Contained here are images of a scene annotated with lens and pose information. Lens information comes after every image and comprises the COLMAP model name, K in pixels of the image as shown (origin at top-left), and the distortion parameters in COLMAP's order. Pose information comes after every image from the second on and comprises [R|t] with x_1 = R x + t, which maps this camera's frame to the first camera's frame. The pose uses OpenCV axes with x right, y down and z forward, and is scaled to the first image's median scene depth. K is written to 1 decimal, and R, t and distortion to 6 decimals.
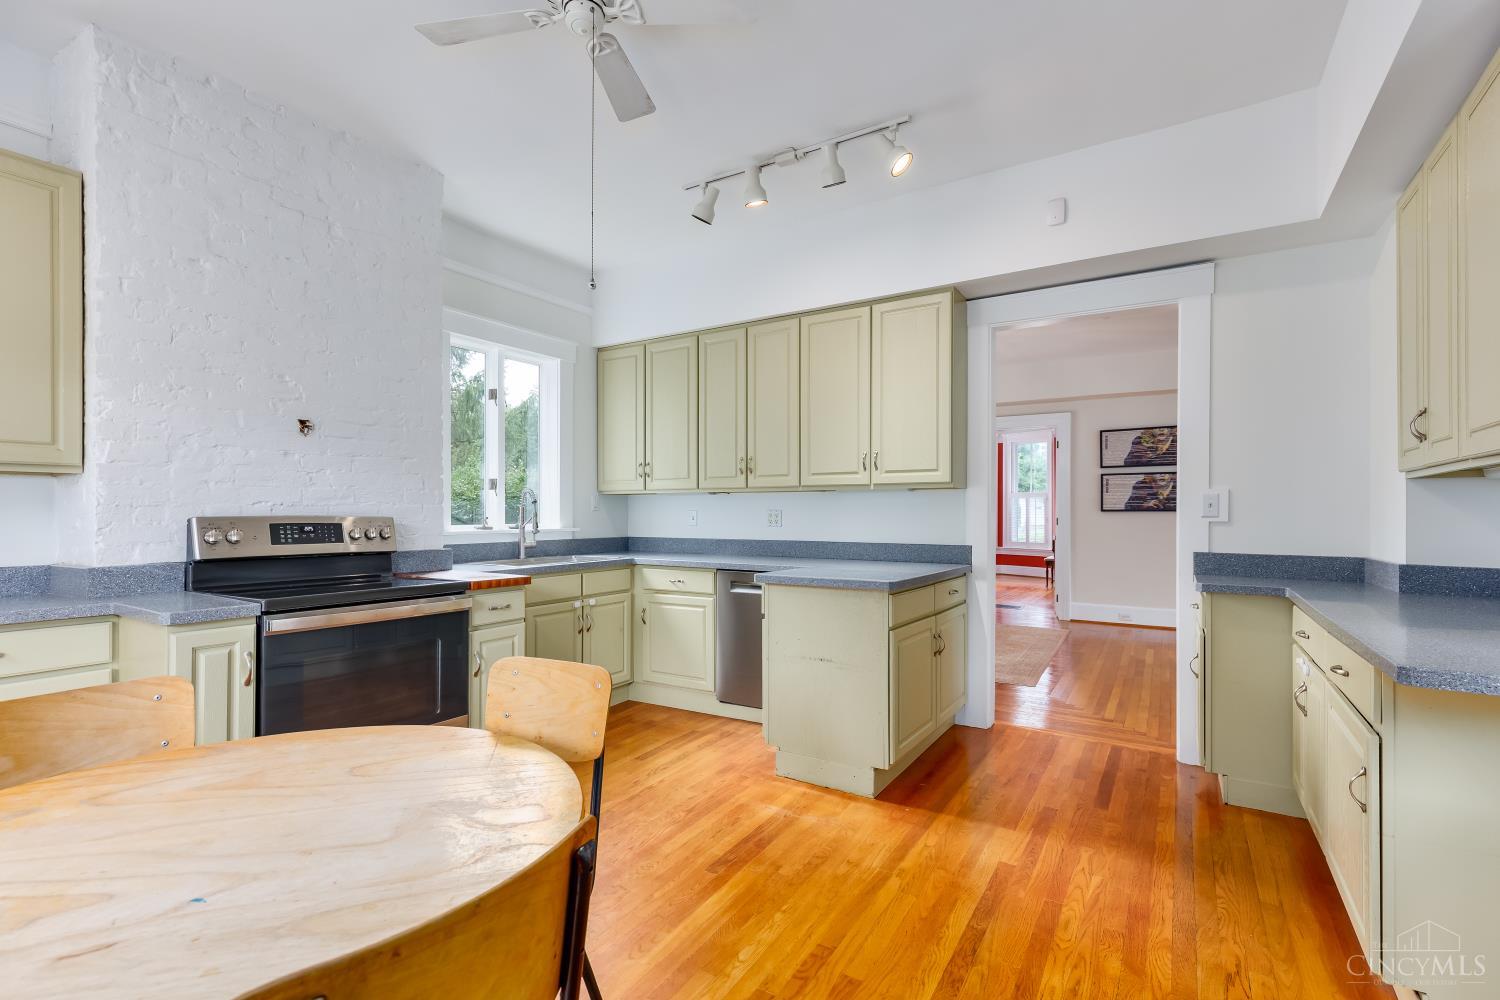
lens RADIAL K [[662.6, 0, 754.8], [0, 662.6, 510.6], [0, 0, 1]] dist [0.003074, 0.000088]
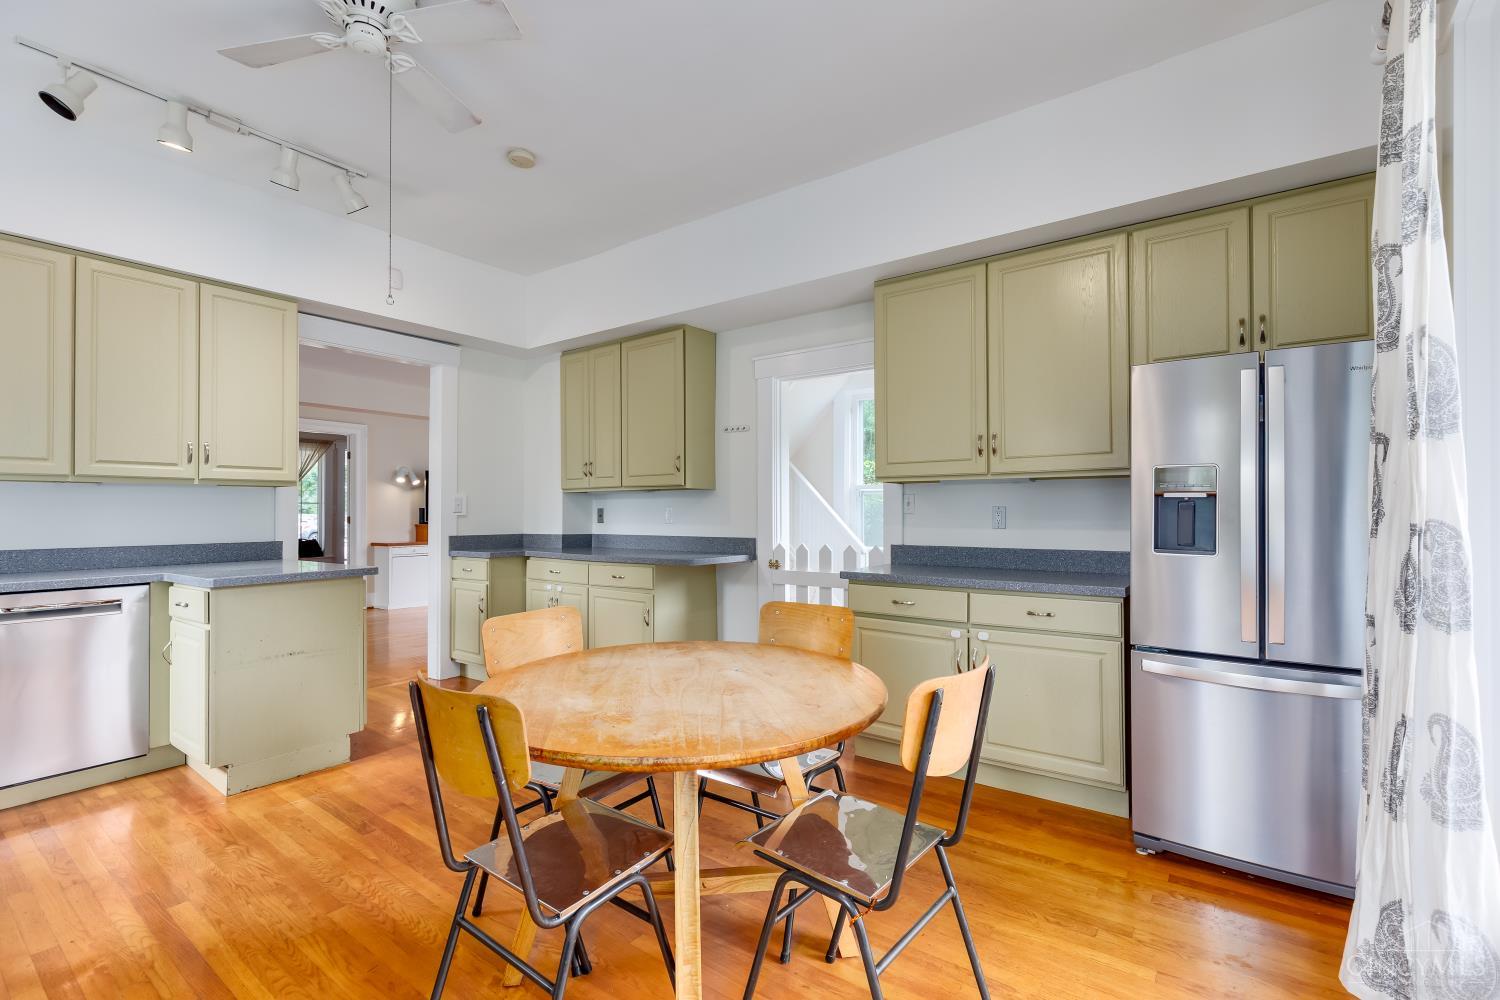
lens RADIAL K [[673.8, 0, 767.0], [0, 673.8, 504.5], [0, 0, 1]] dist [0.002839, -0.000009]
pose [[0.057499, 0.008677, 0.998308, -0.890013], [0.003197, 0.999955, -0.008876, 0.008048], [-0.998340, 0.003702, 0.057469, 0.211743]]
